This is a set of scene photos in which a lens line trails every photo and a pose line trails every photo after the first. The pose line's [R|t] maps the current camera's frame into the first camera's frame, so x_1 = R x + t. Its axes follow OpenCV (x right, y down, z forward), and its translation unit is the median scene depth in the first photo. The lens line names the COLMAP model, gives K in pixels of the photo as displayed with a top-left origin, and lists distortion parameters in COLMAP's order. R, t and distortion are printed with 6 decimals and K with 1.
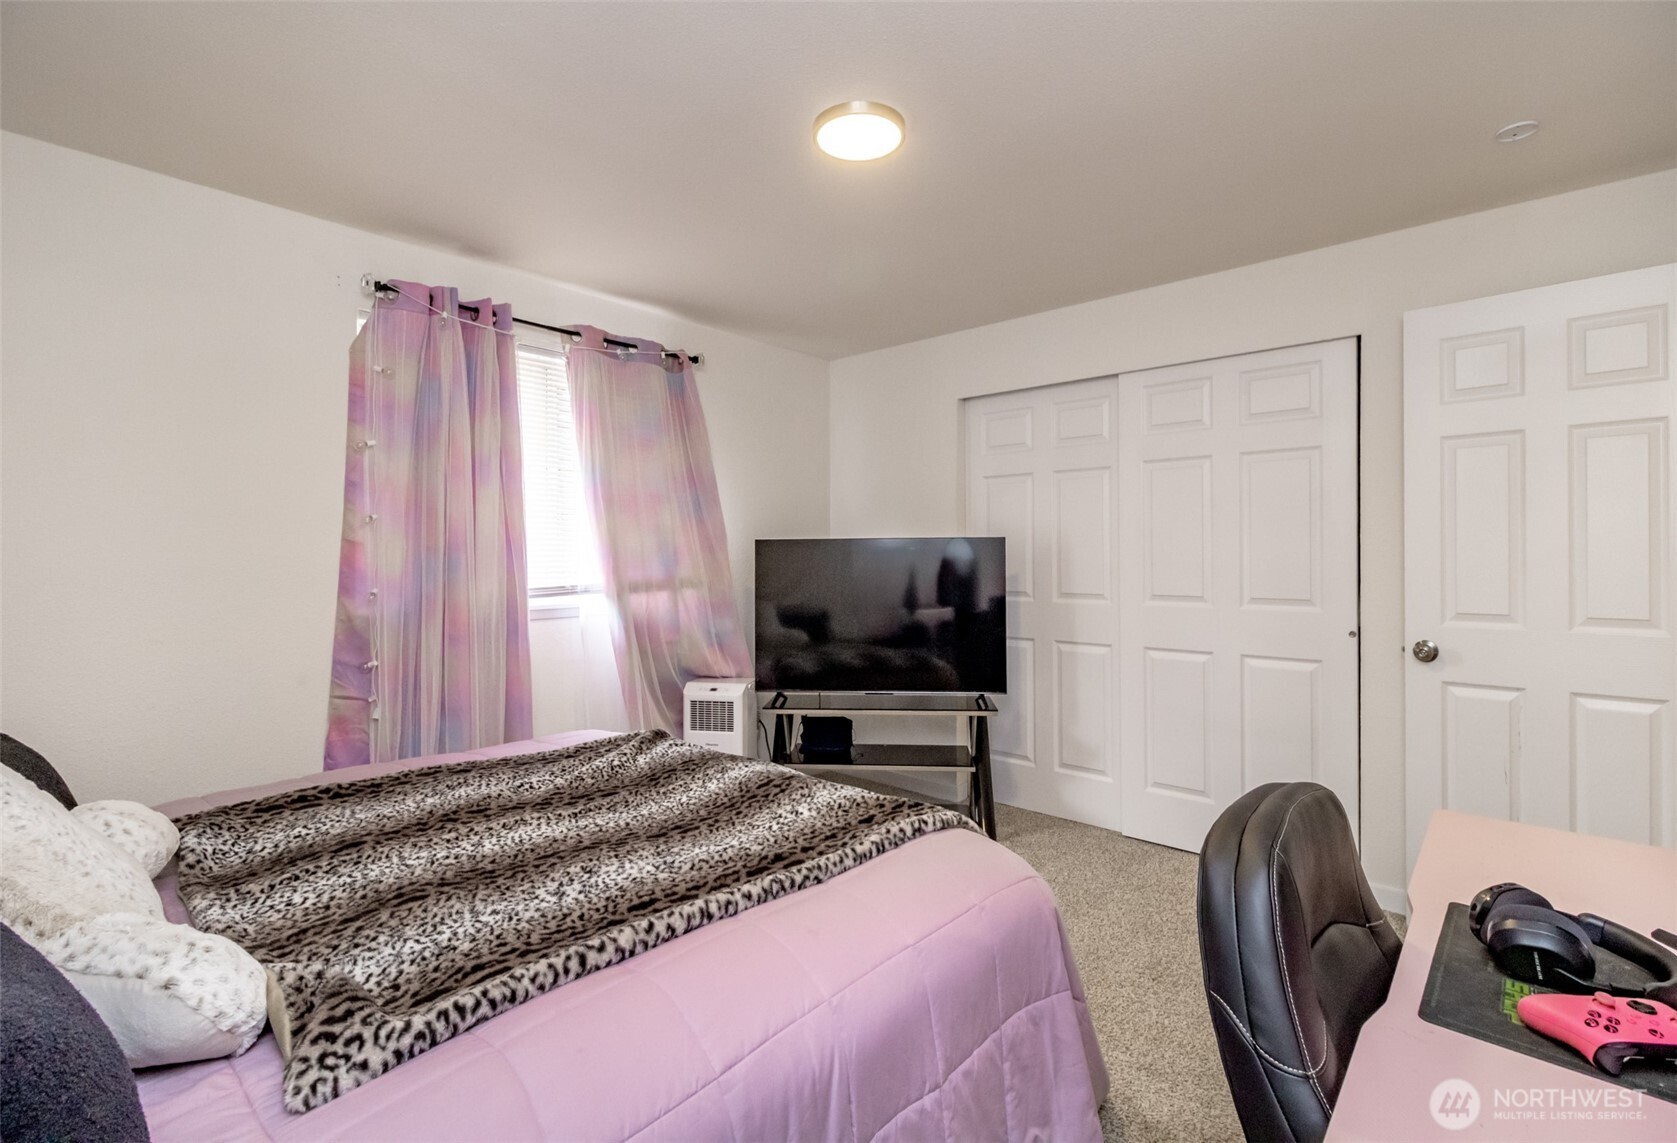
lens RADIAL K [[779.6, 0, 841.1], [0, 779.6, 545.3], [0, 0, 1]] dist [0.022121, -0.011838]
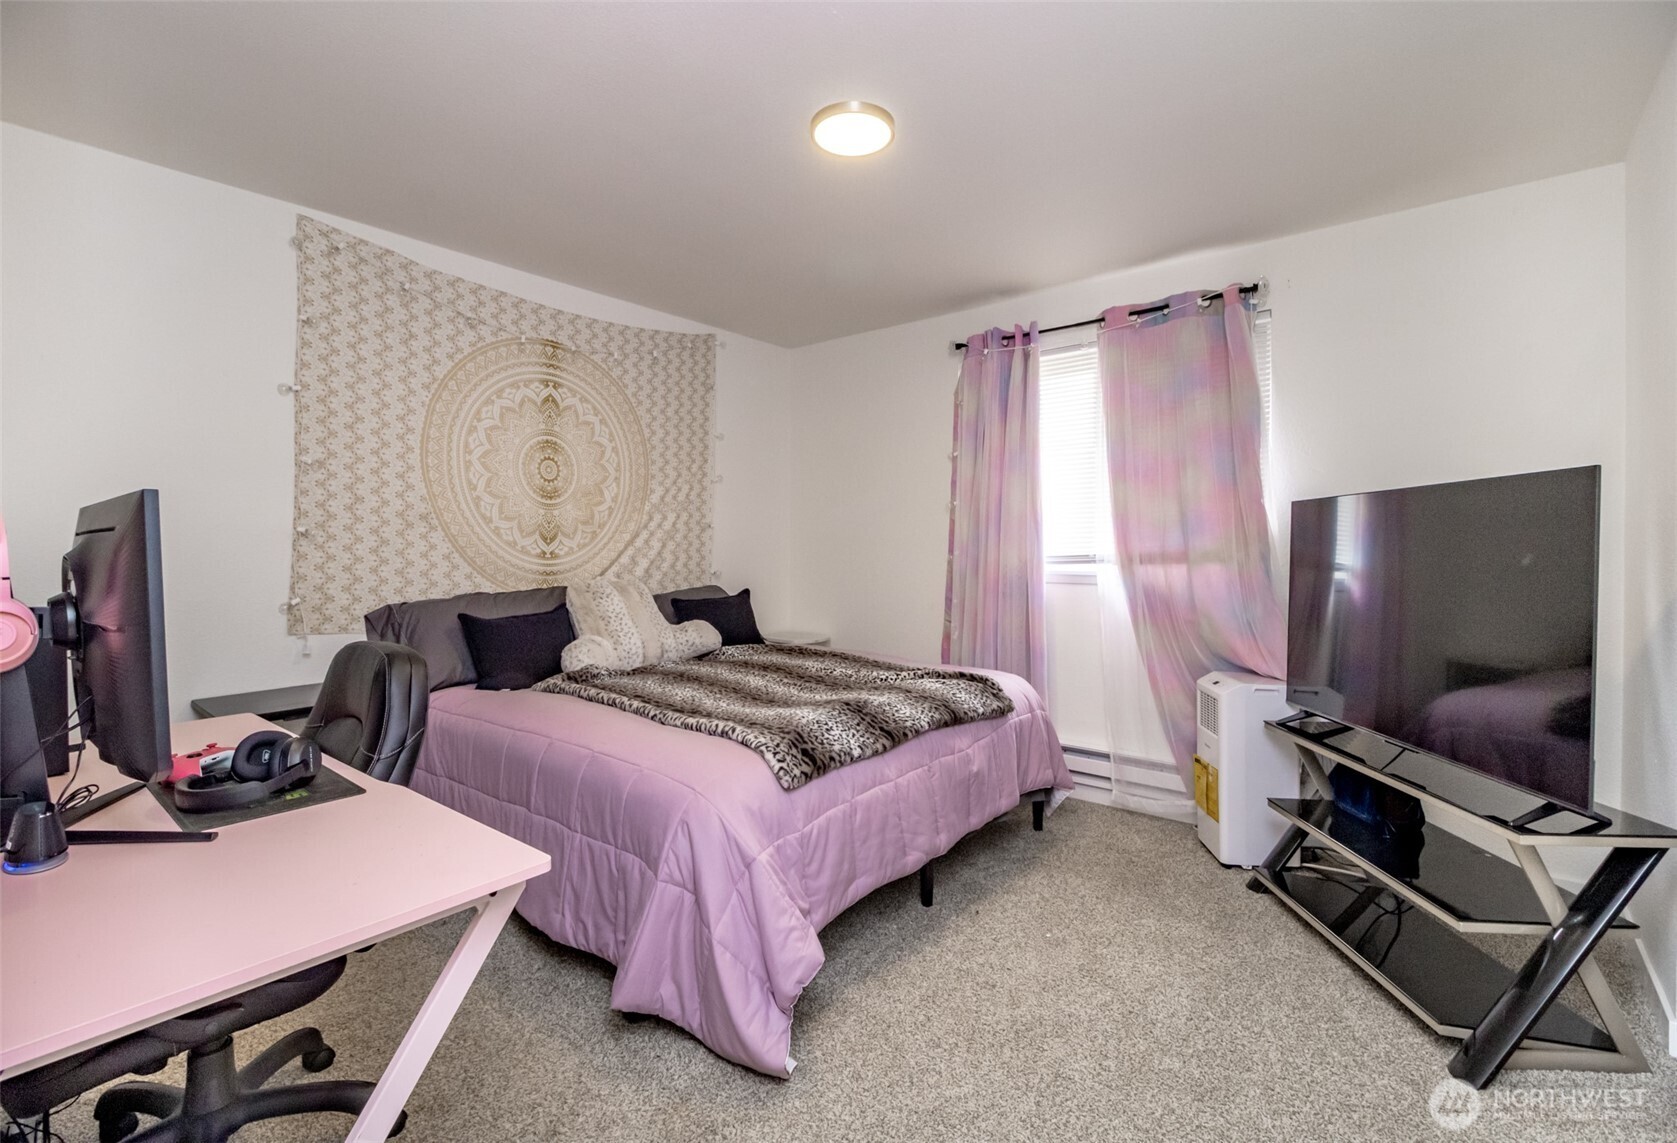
lens RADIAL K [[779.6, 0, 841.1], [0, 779.6, 545.3], [0, 0, 1]] dist [0.022121, -0.011838]
pose [[0.014826, 0.000523, -0.999890, 0.756028], [0.010657, 0.999943, 0.000681, 0.034949], [0.999833, -0.010666, 0.014819, 0.651067]]
